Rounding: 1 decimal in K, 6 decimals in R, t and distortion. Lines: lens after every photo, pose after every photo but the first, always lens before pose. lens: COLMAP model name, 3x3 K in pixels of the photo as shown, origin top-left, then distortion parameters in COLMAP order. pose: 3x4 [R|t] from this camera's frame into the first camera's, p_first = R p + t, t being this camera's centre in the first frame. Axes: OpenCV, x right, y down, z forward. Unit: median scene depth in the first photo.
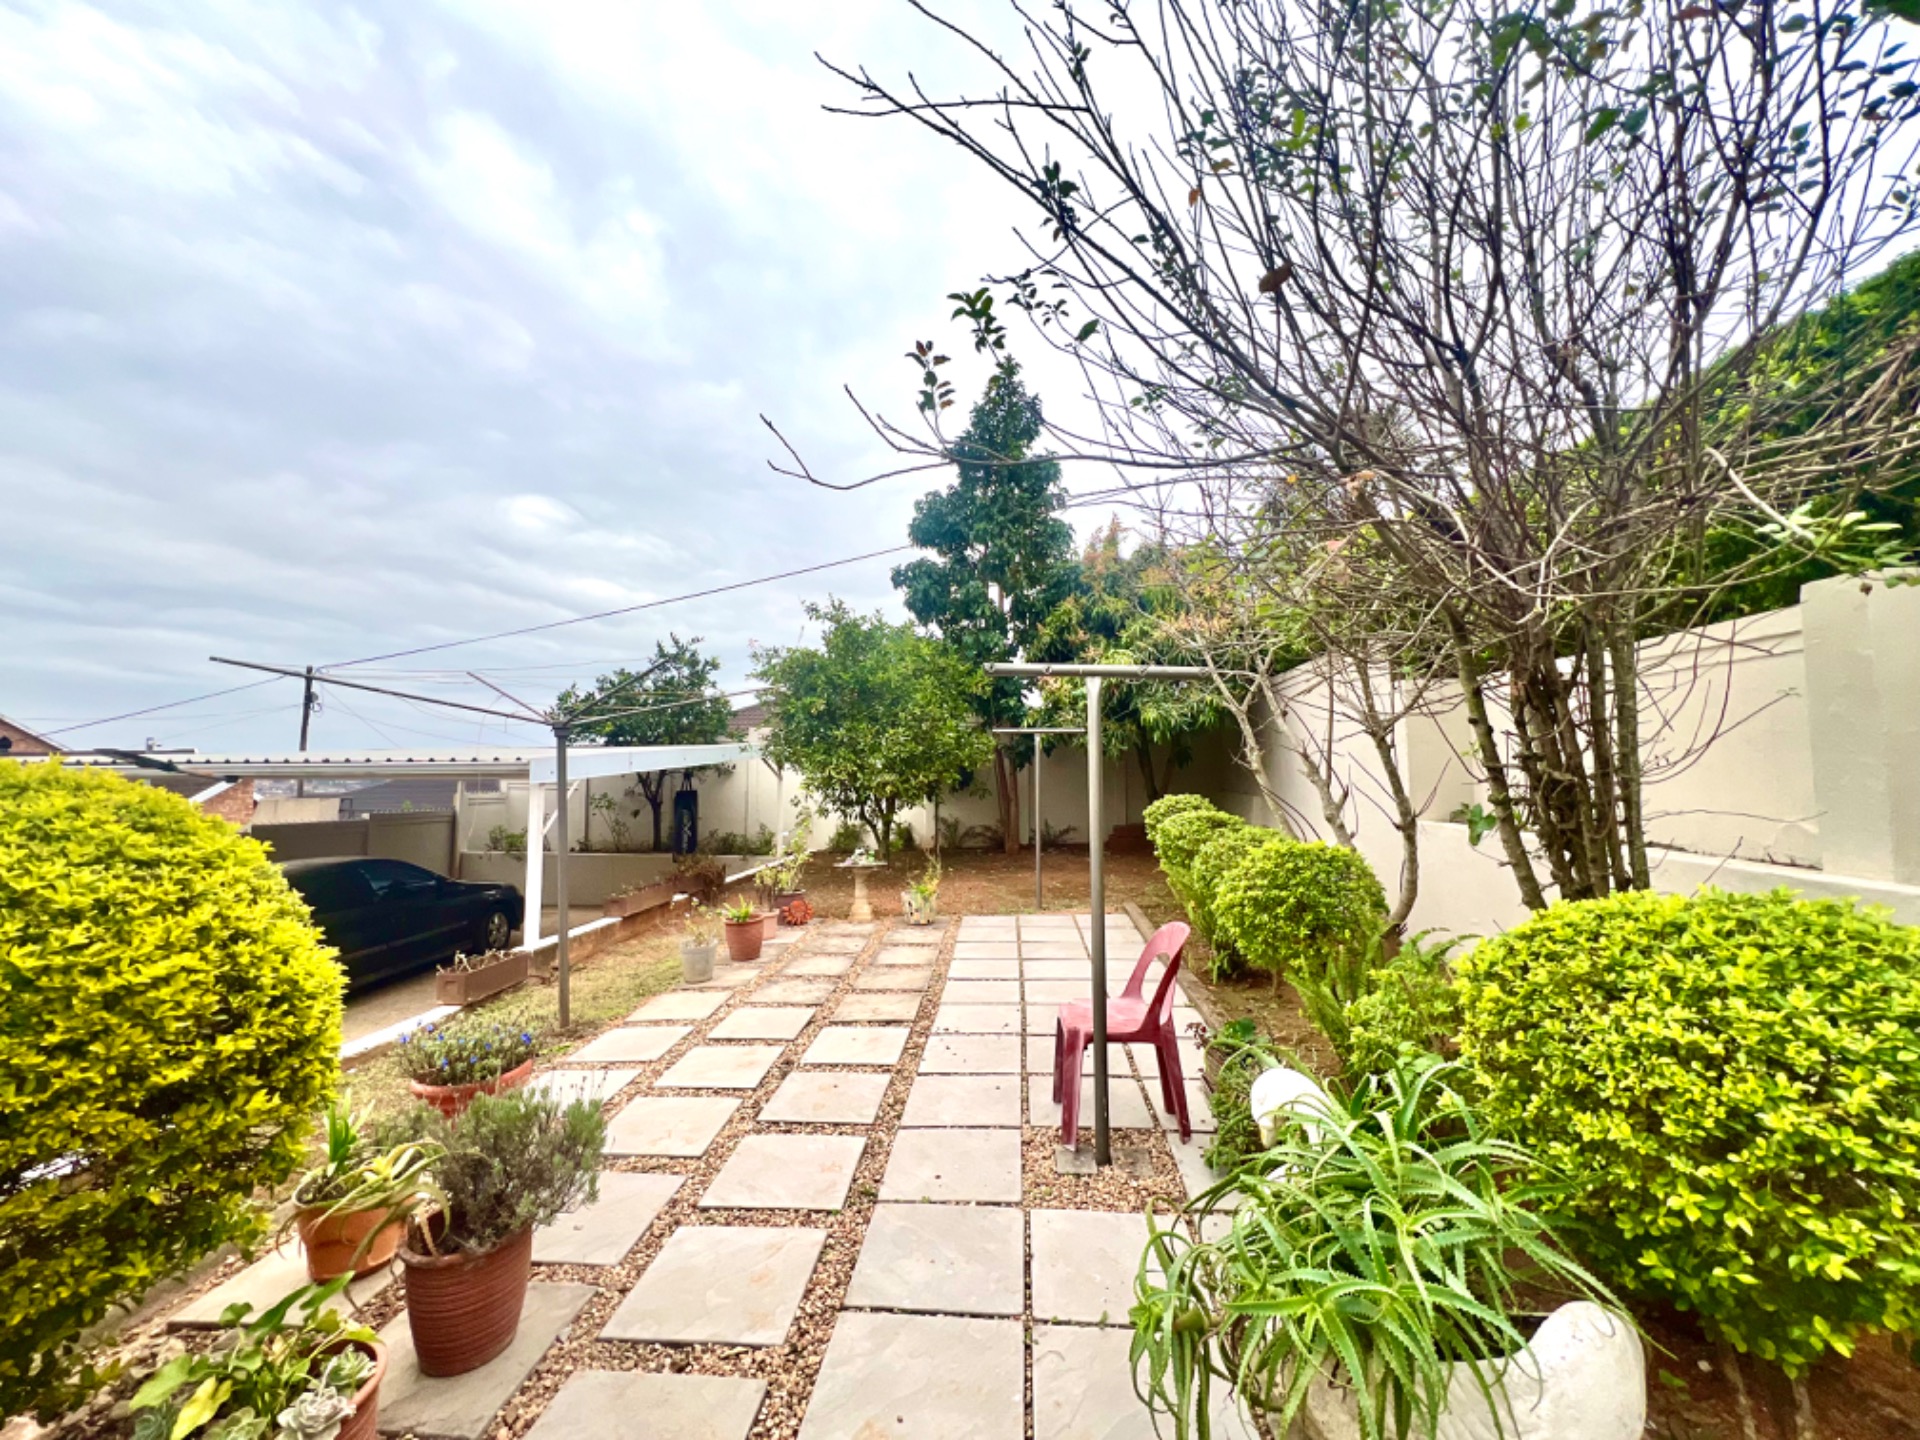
lens RADIAL K [[766.3, 0, 961.3], [0, 766.3, 719.2], [0, 0, 1]] dist [0.004502, 0.000248]
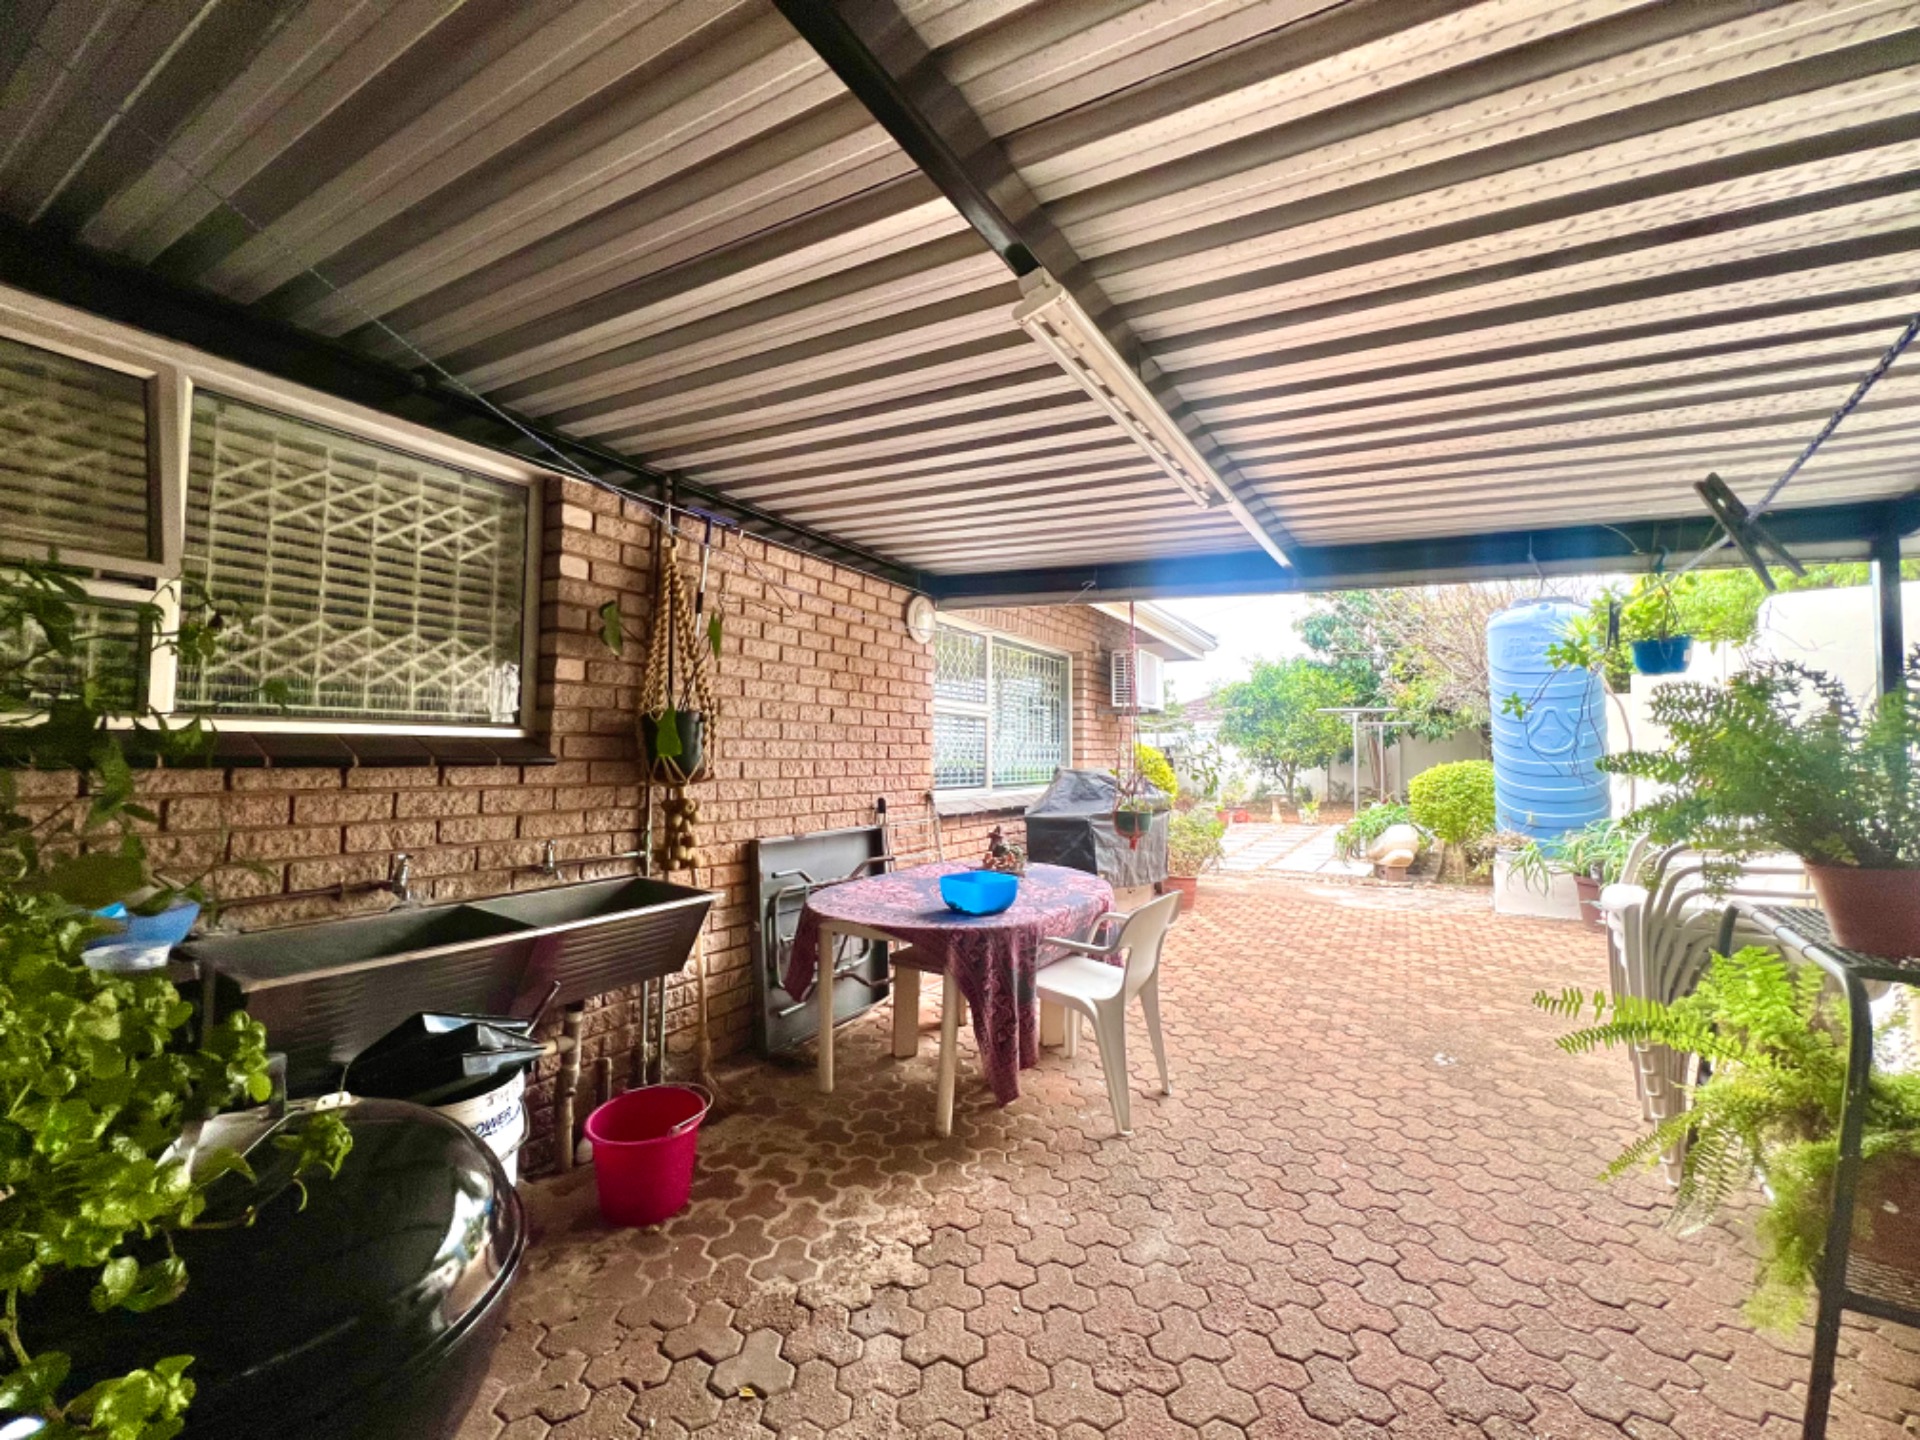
lens RADIAL K [[766.3, 0, 959.1], [0, 766.3, 719.5], [0, 0, 1]] dist [0.004502, 0.000248]
pose [[0.871752, -0.008821, -0.489867, 0.097330], [0.019469, 0.999672, 0.016646, -0.037920], [0.489560, -0.024049, 0.871638, -0.850562]]
